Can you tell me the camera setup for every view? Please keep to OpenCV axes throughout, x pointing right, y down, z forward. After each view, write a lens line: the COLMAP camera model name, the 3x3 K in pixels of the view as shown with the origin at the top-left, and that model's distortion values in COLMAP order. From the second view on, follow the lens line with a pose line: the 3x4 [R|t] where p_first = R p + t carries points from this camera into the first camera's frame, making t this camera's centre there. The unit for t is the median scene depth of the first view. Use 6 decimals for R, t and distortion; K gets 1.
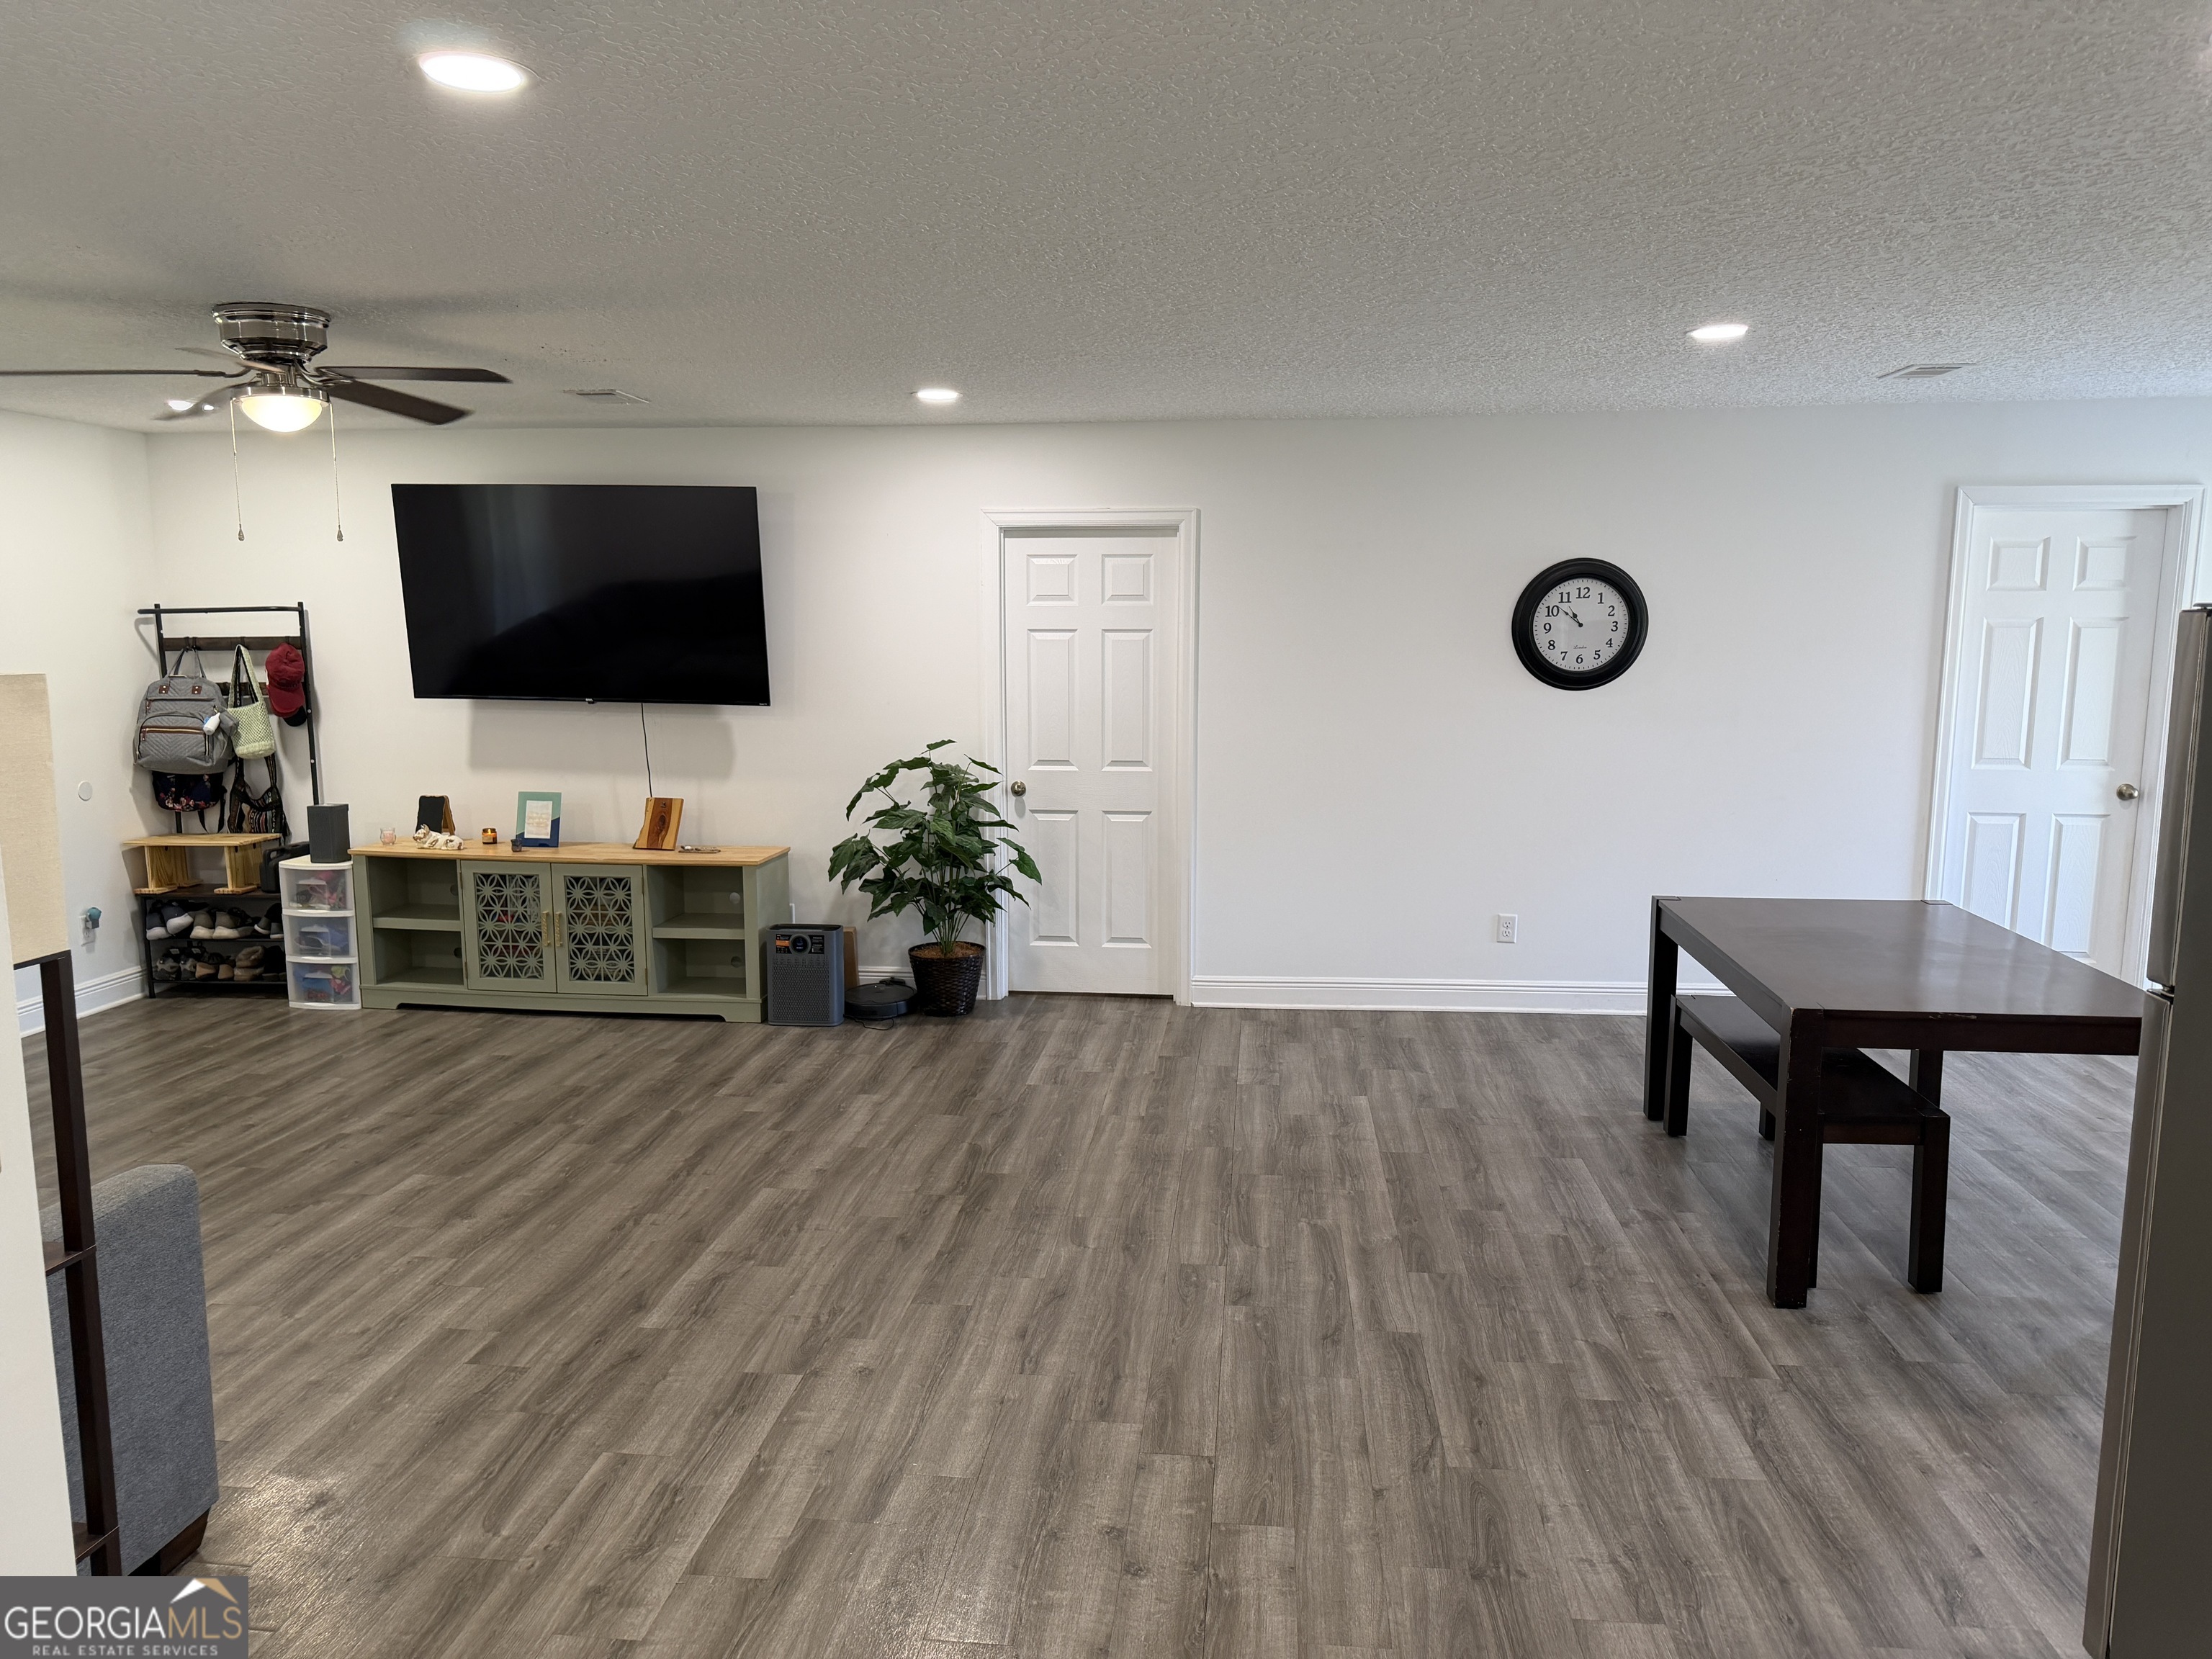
lens RADIAL K [[1560.0, 0, 1100.7], [0, 1560.0, 844.3], [0, 0, 1]] dist [0.139553, -0.187323]
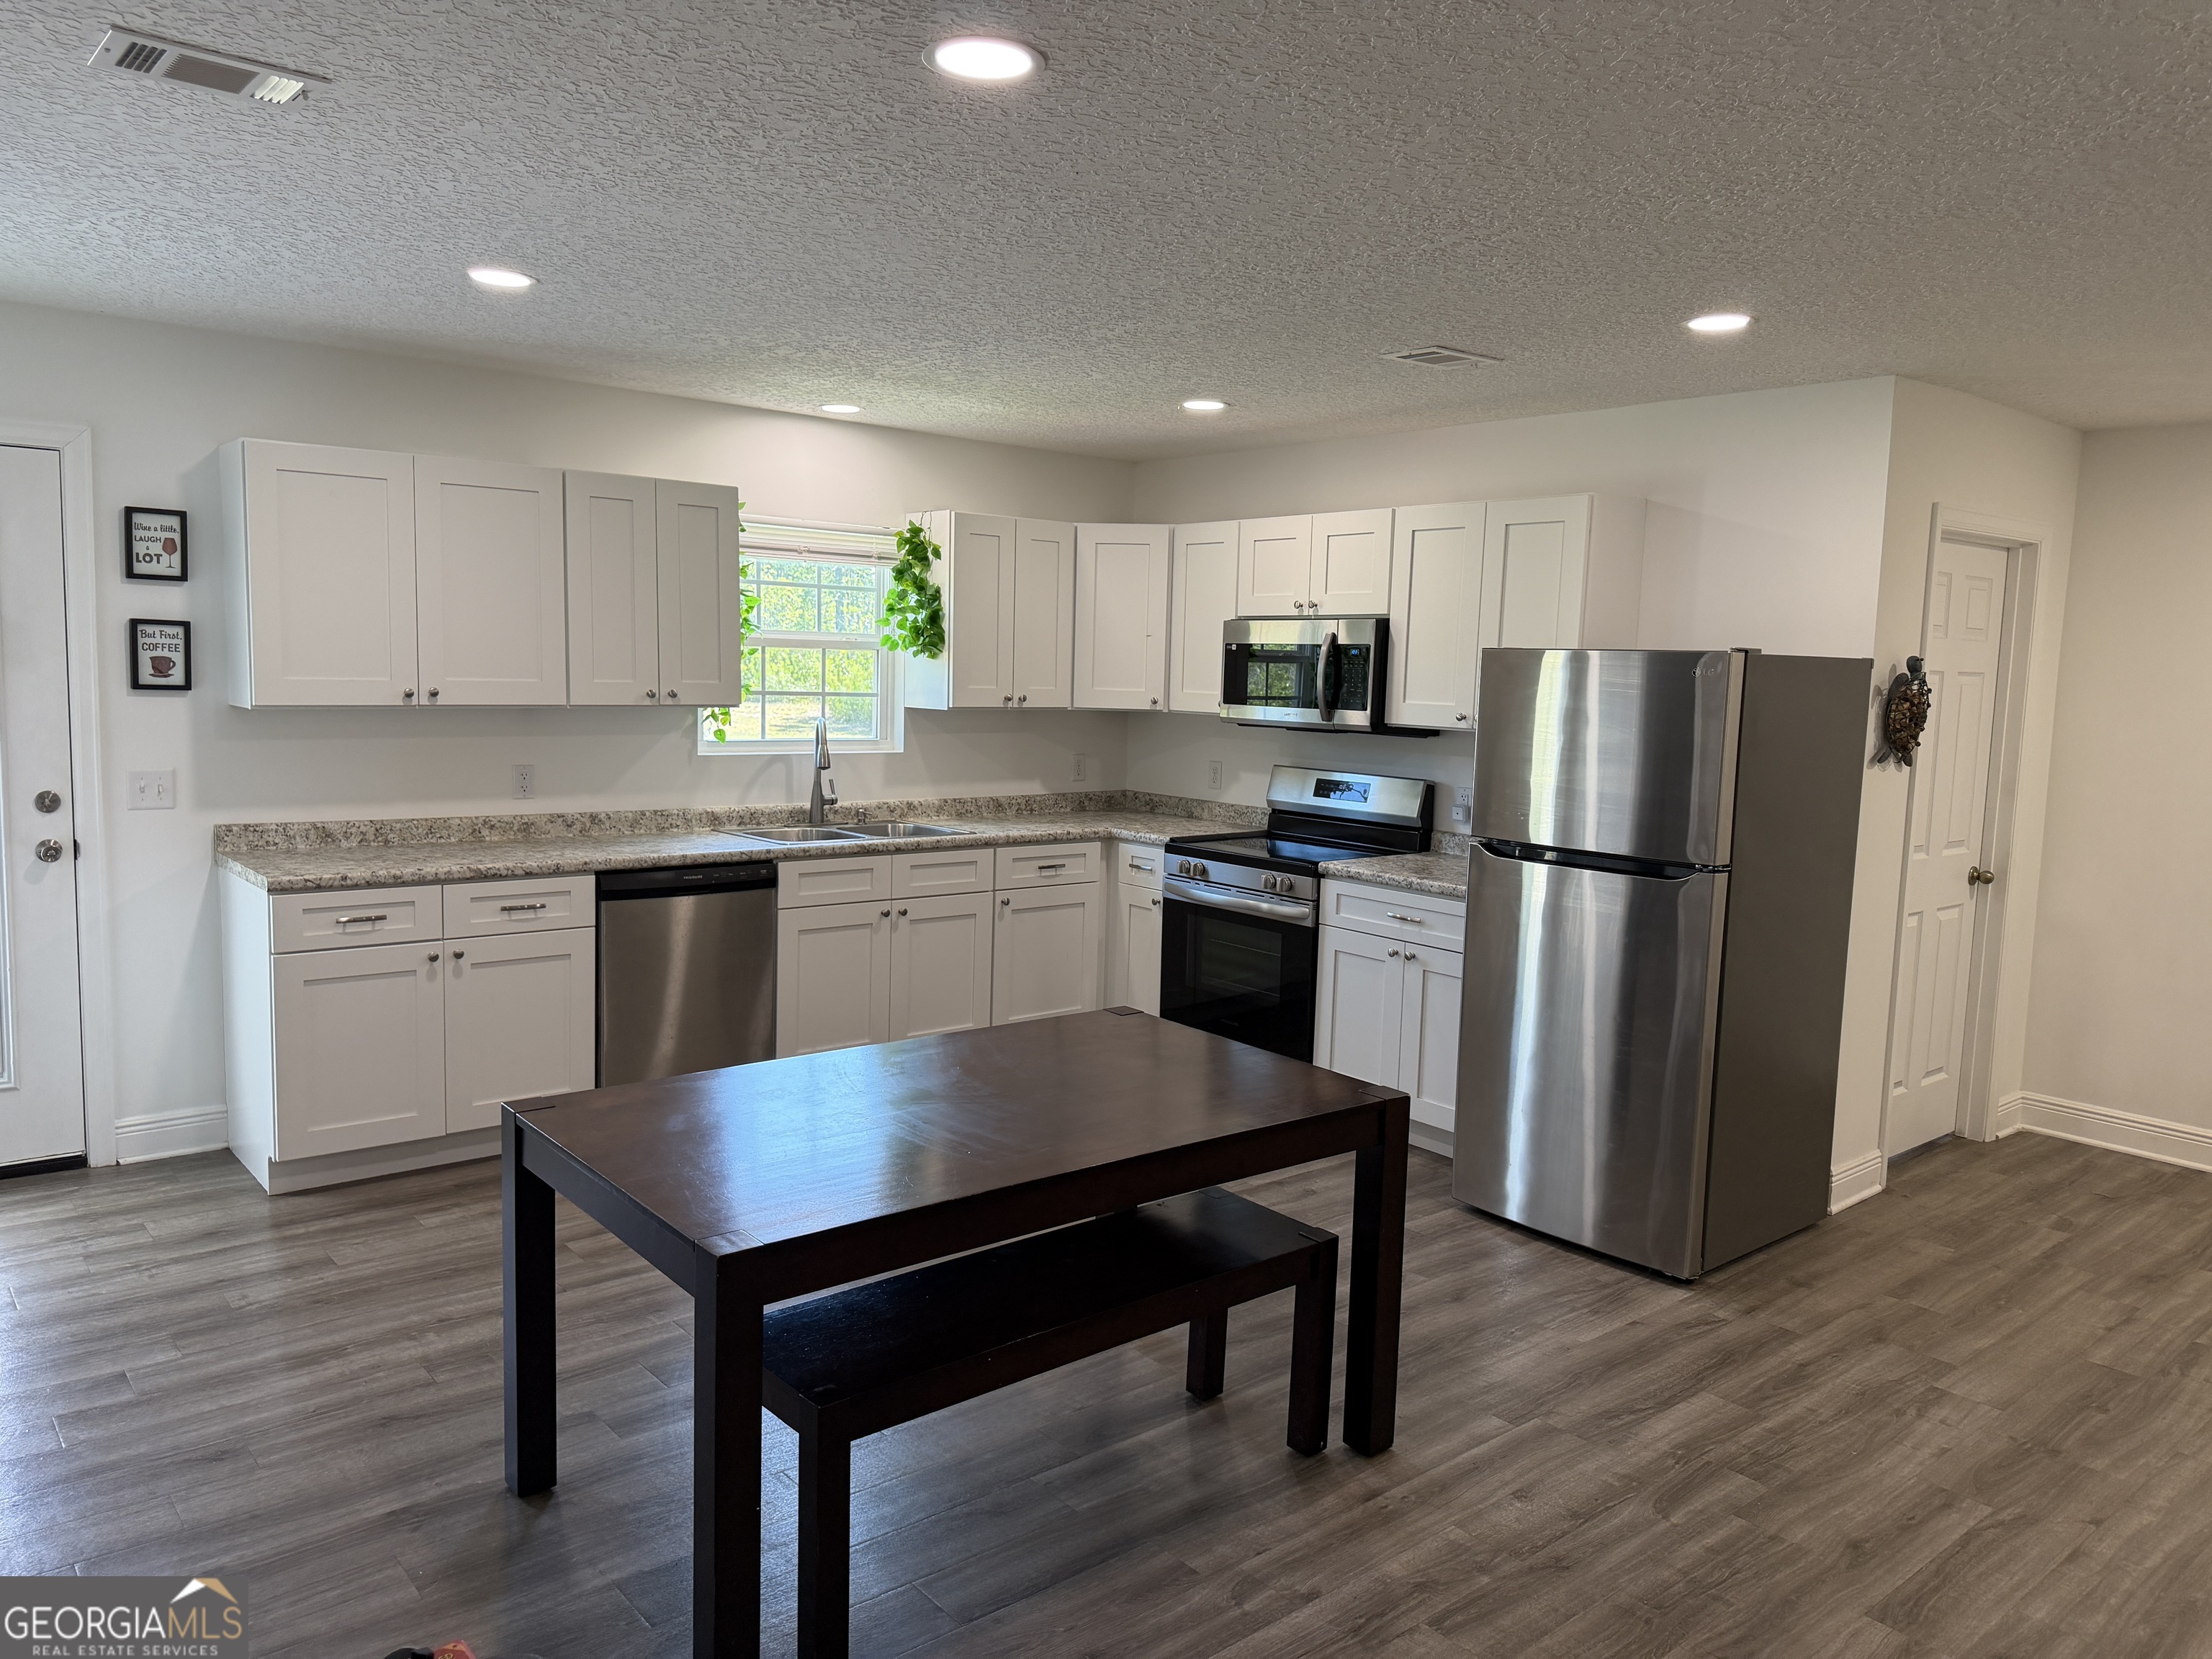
lens RADIAL K [[1551.5, 0, 1106.0], [0, 1551.5, 829.5], [0, 0, 1]] dist [0.124542, -0.193088]
pose [[-0.726564, -0.095097, 0.680486, -0.004892], [0.069425, 0.975147, 0.210402, -0.143757], [-0.683582, 0.200114, -0.701905, 1.069738]]
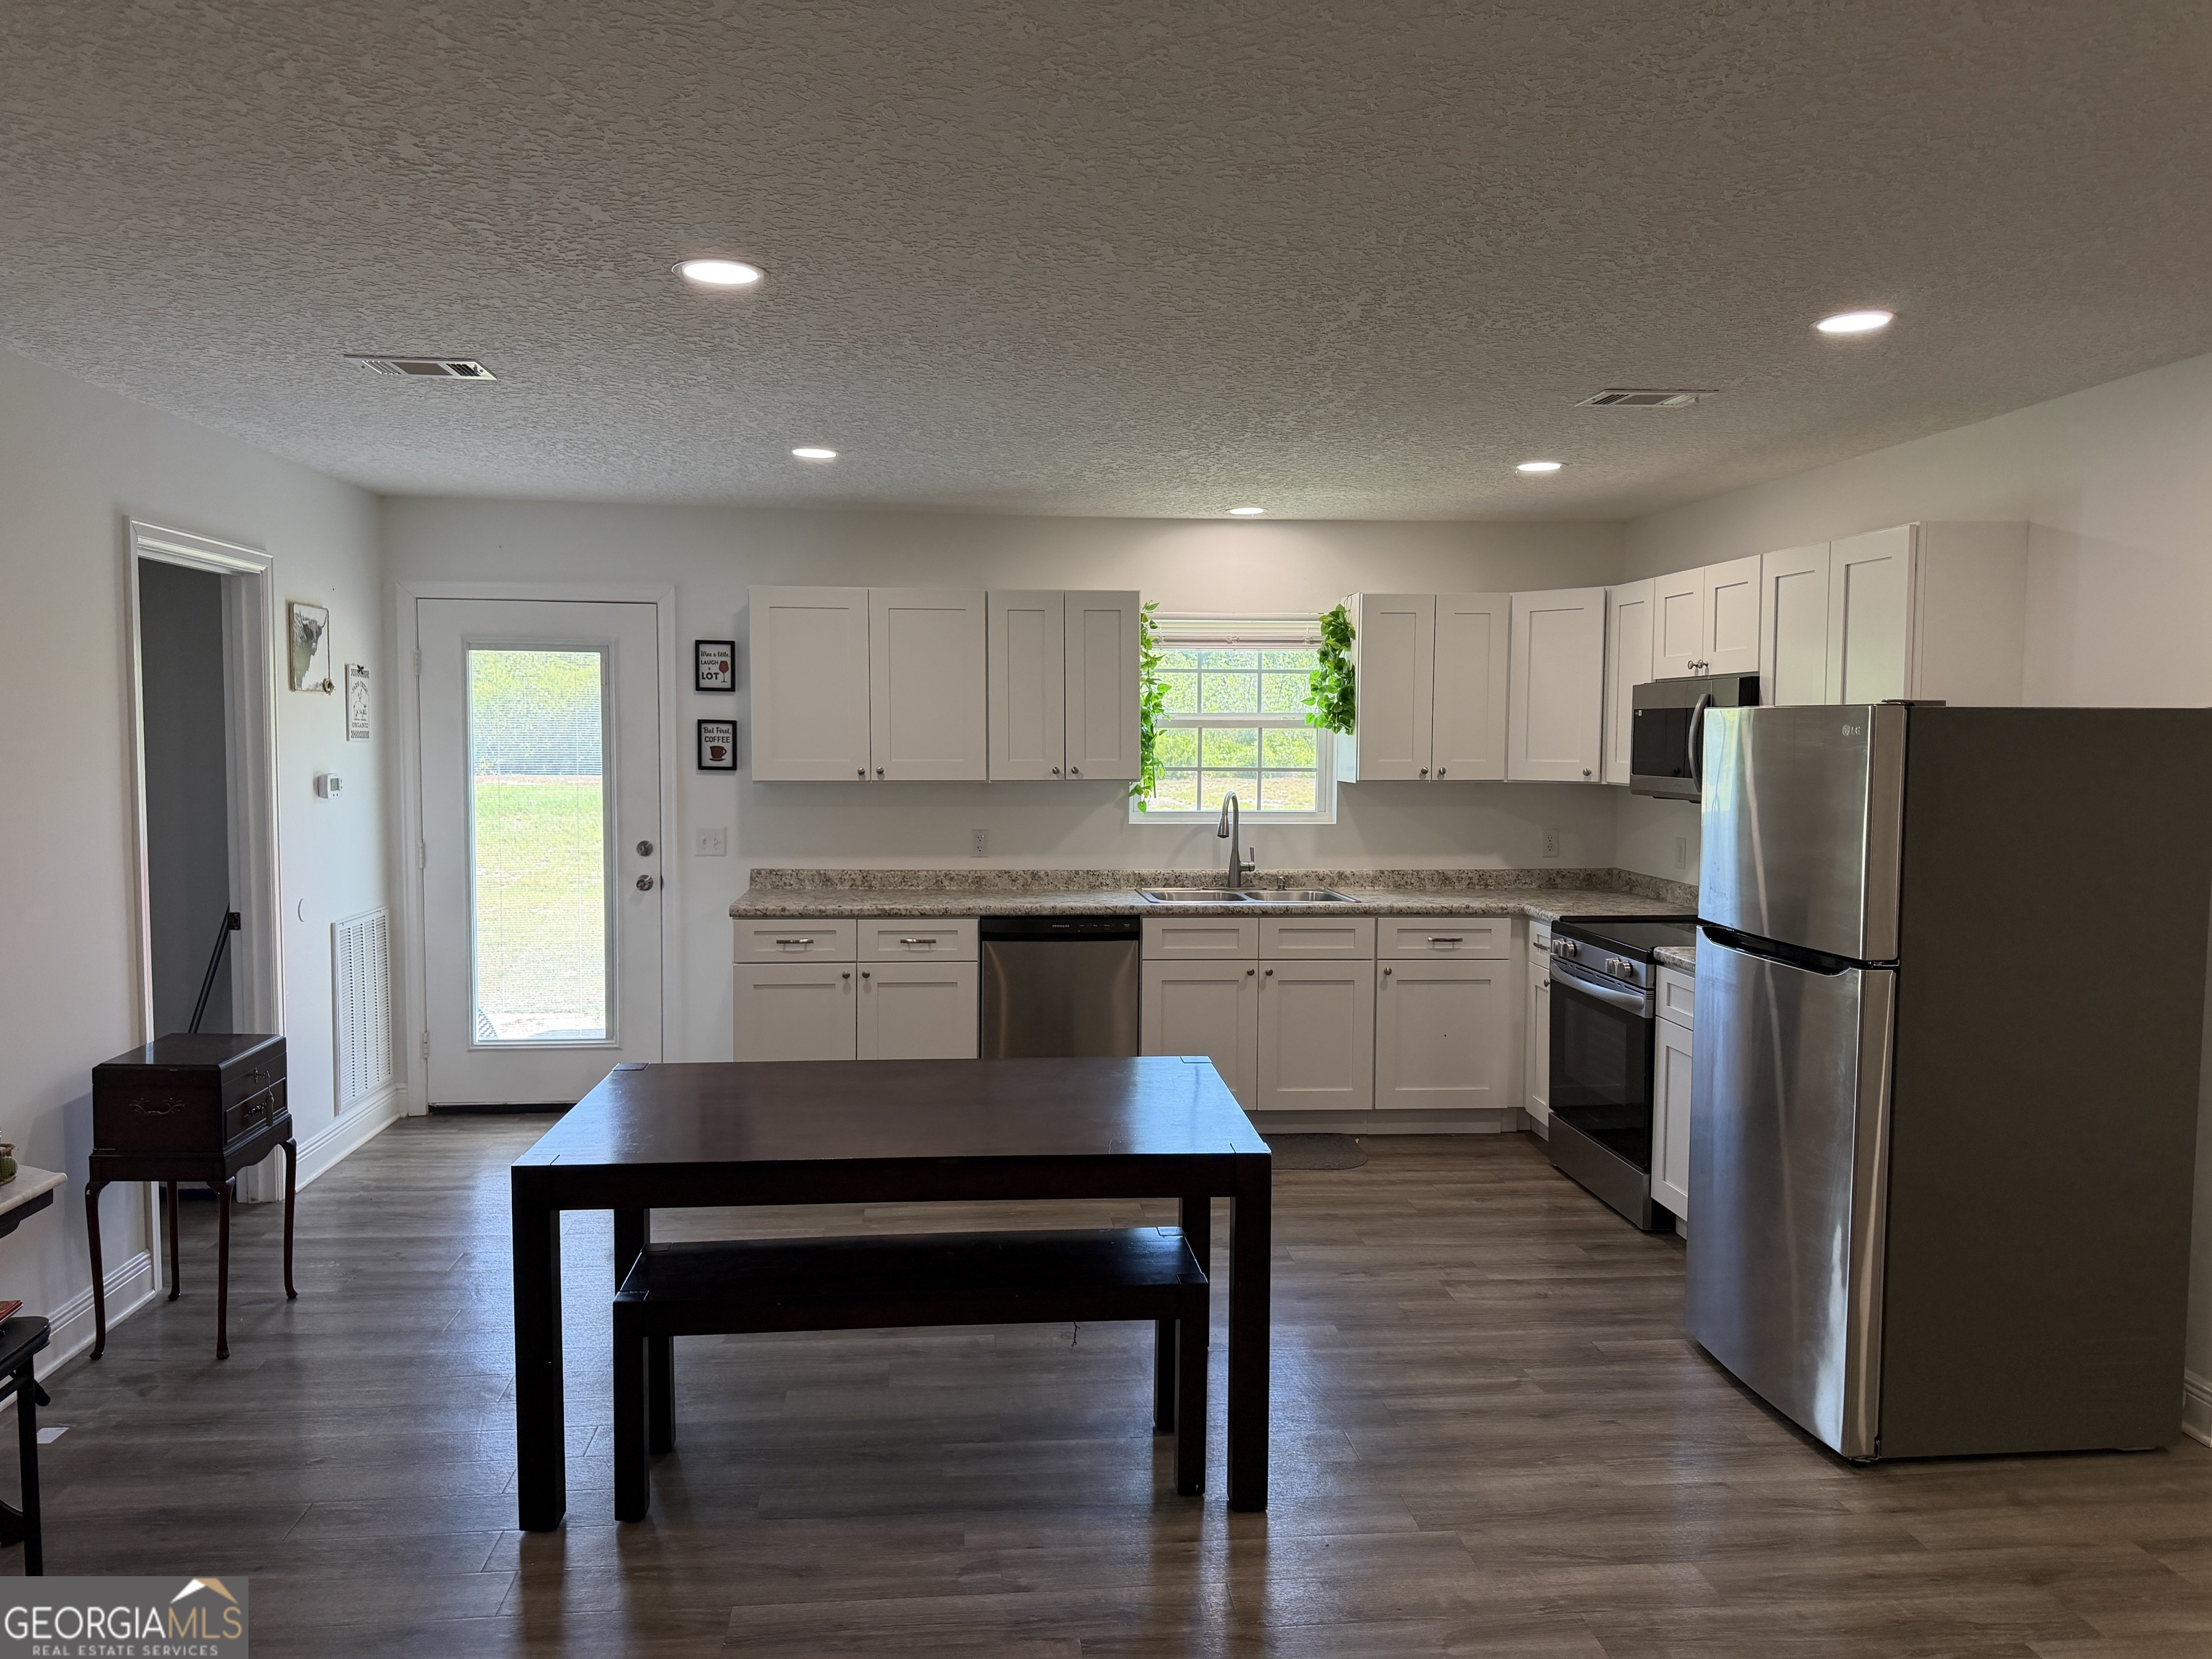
lens RADIAL K [[1560.0, 0, 1100.7], [0, 1560.0, 844.3], [0, 0, 1]] dist [0.139553, -0.187323]
pose [[-0.202268, -0.074550, 0.976489, -0.238112], [0.134438, 0.985545, 0.103088, -0.104783], [-0.970059, 0.152129, -0.189322, 0.783432]]
